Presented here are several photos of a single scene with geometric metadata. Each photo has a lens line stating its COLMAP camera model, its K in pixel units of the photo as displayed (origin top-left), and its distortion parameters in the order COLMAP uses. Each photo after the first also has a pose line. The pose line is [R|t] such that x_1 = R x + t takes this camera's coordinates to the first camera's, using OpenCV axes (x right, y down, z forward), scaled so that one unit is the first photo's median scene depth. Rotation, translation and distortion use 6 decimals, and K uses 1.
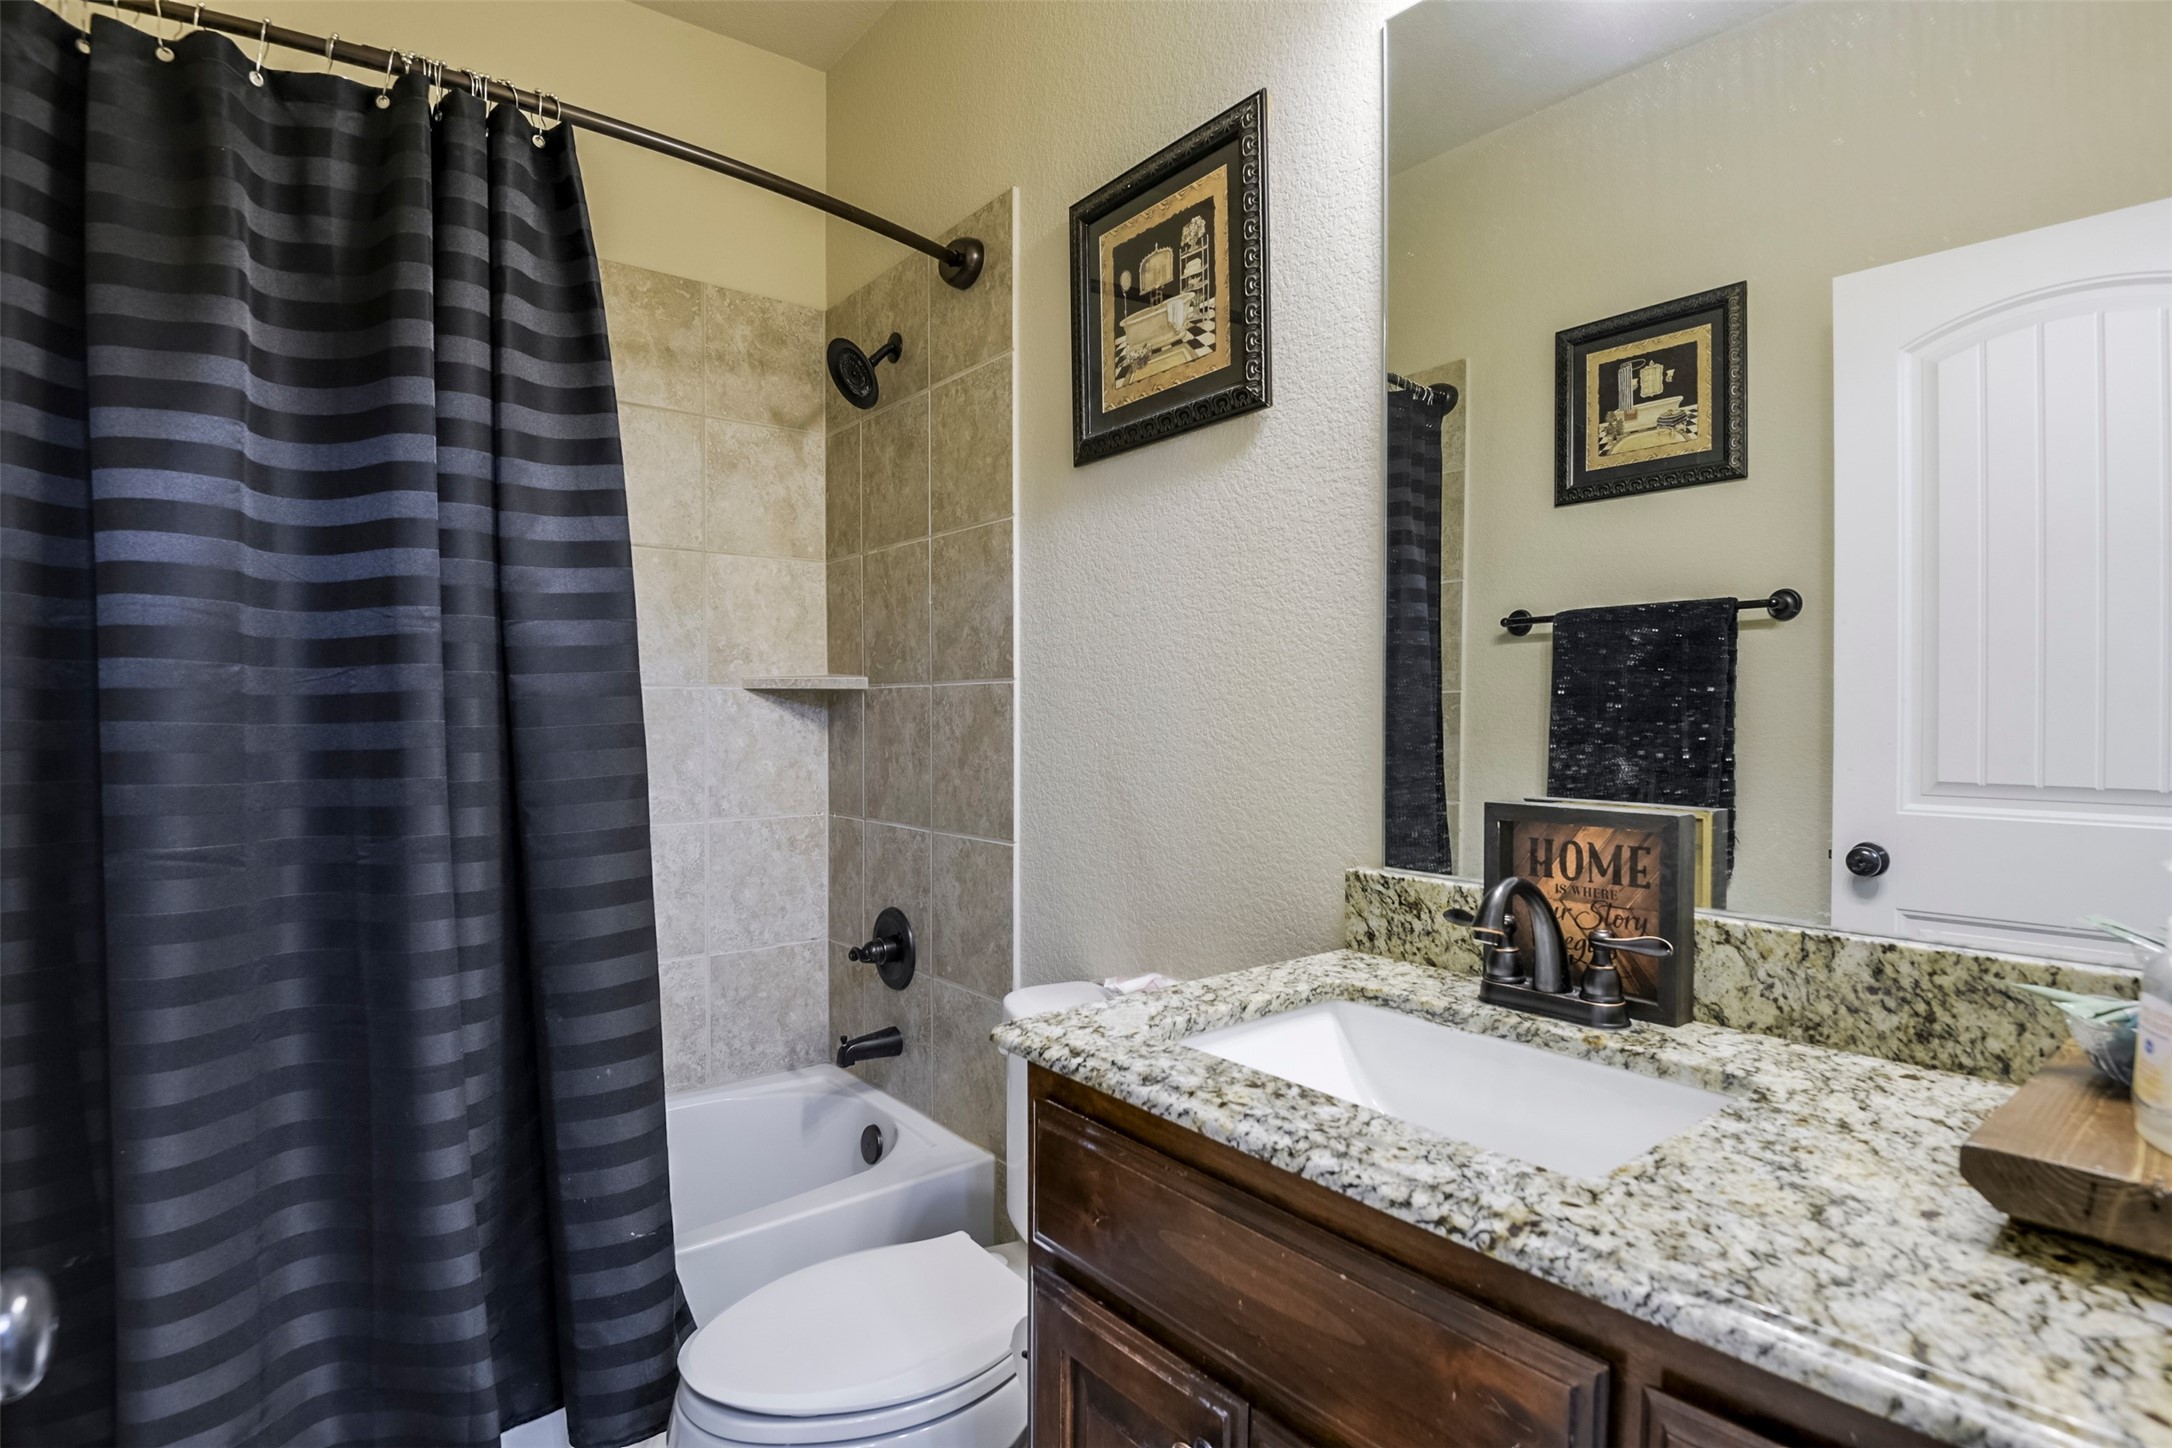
lens RADIAL K [[1117.8, 0, 1086.4], [0, 1117.8, 722.8], [0, 0, 1]] dist [-0.020129, -0.003569]
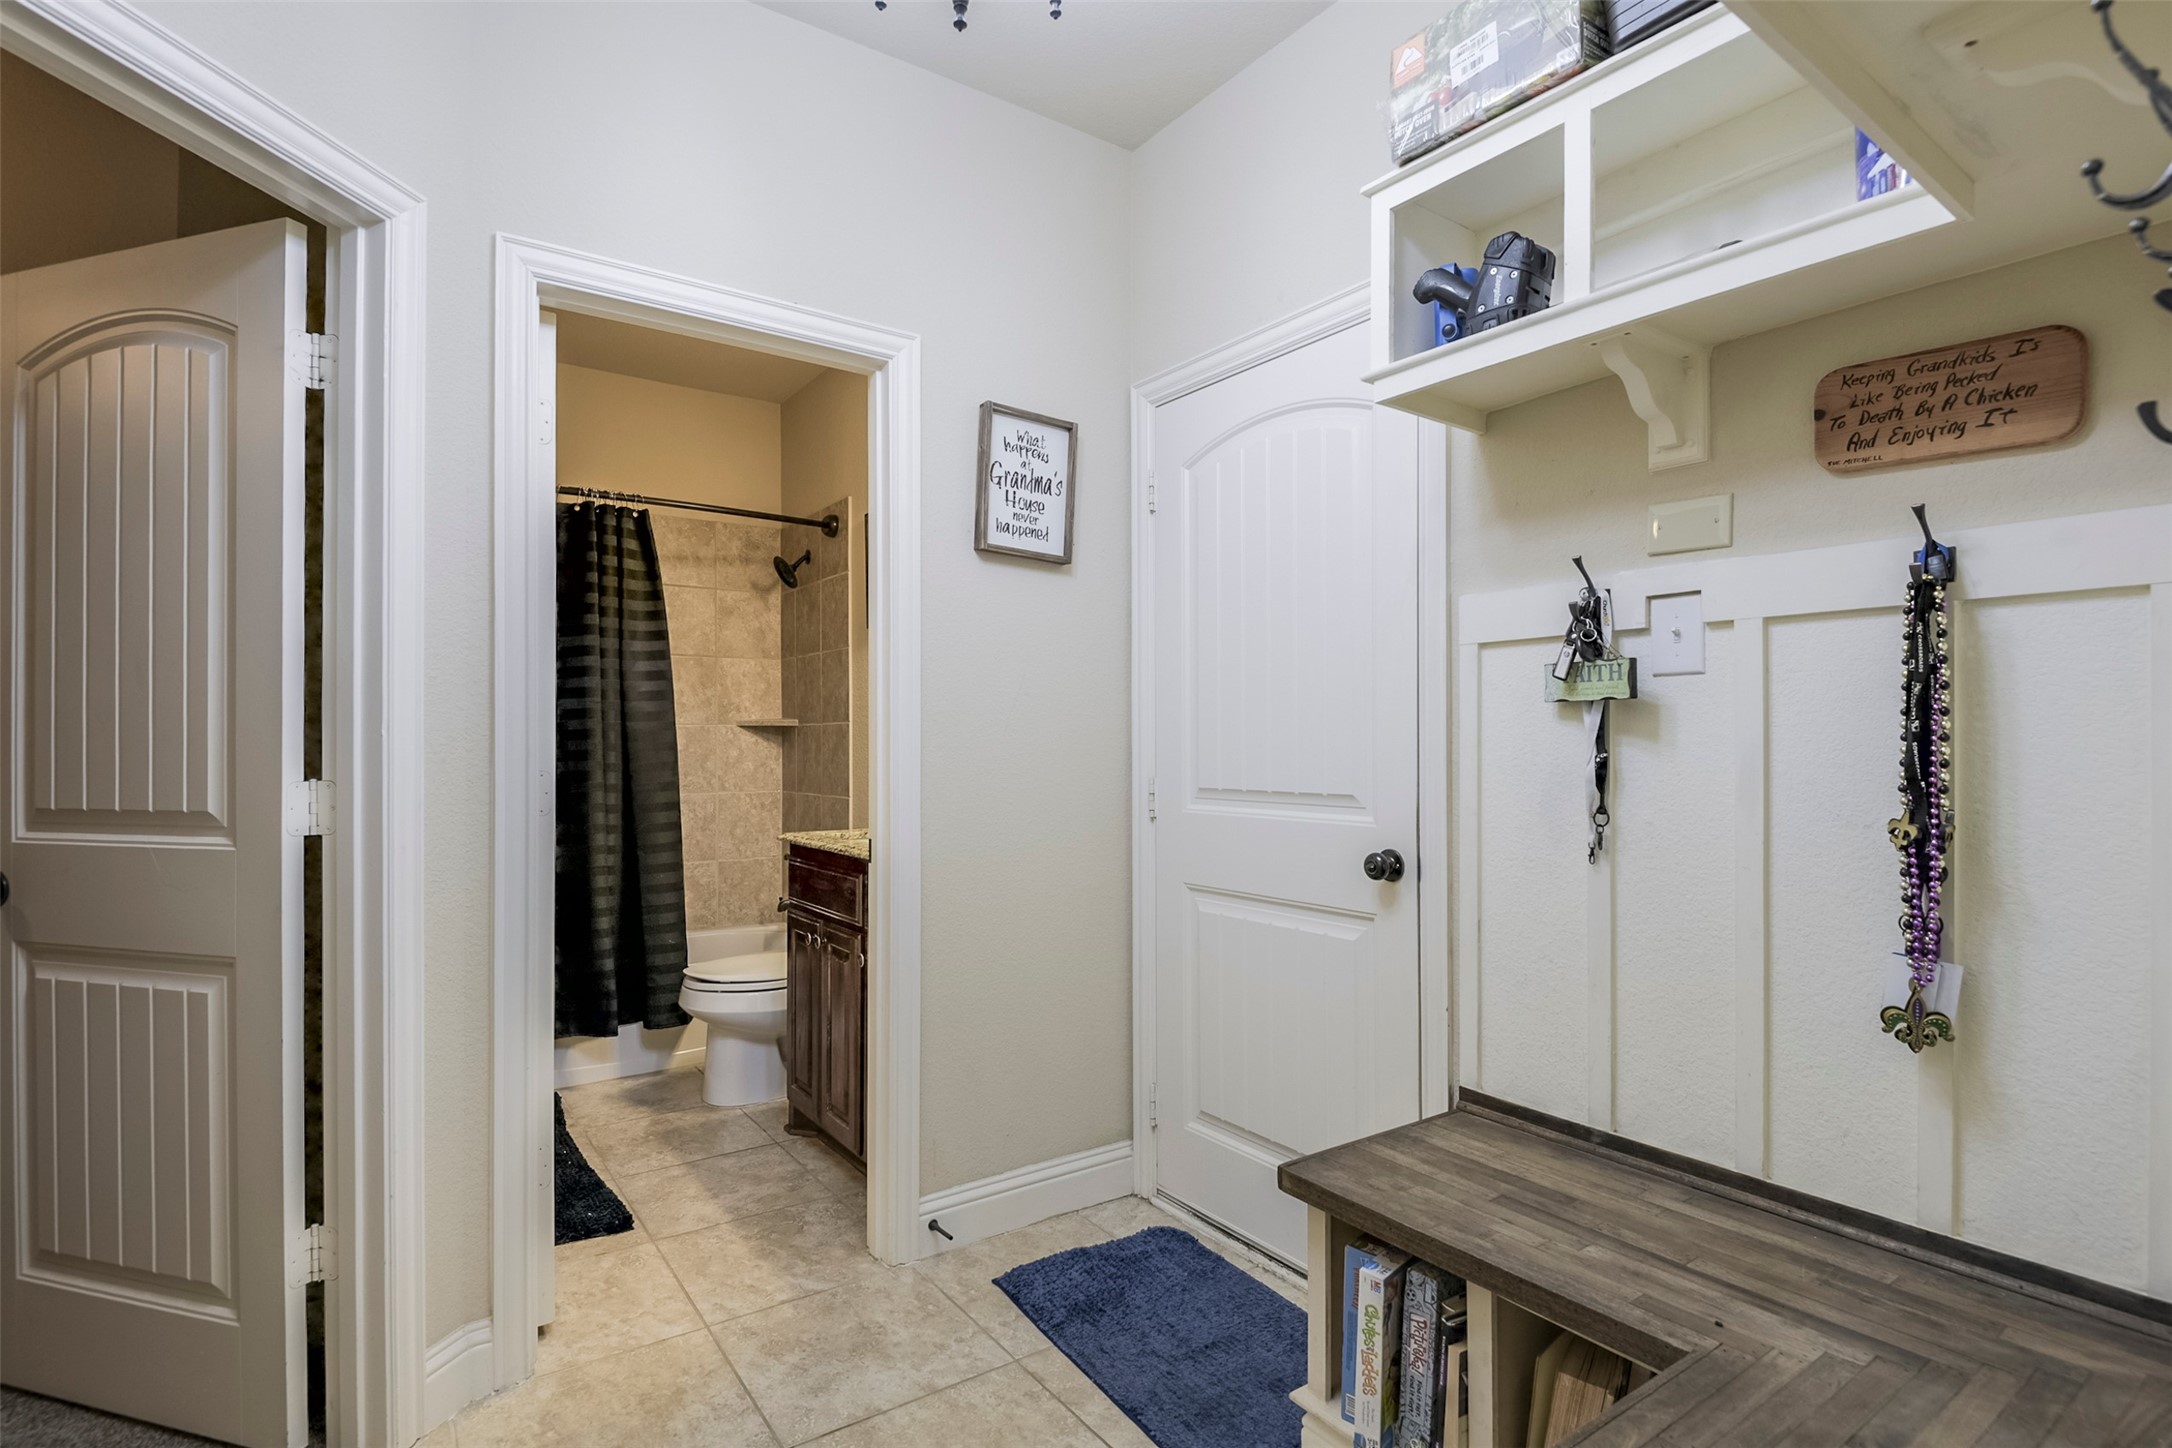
lens RADIAL K [[1059.7, 0, 1091.1], [0, 1059.7, 735.3], [0, 0, 1]] dist [-0.021213, 0.004505]
pose [[0.999085, -0.003079, -0.042660, 0.417027], [0.002375, 0.999860, -0.016550, 0.019013], [0.042705, 0.016433, 0.998953, -0.877094]]
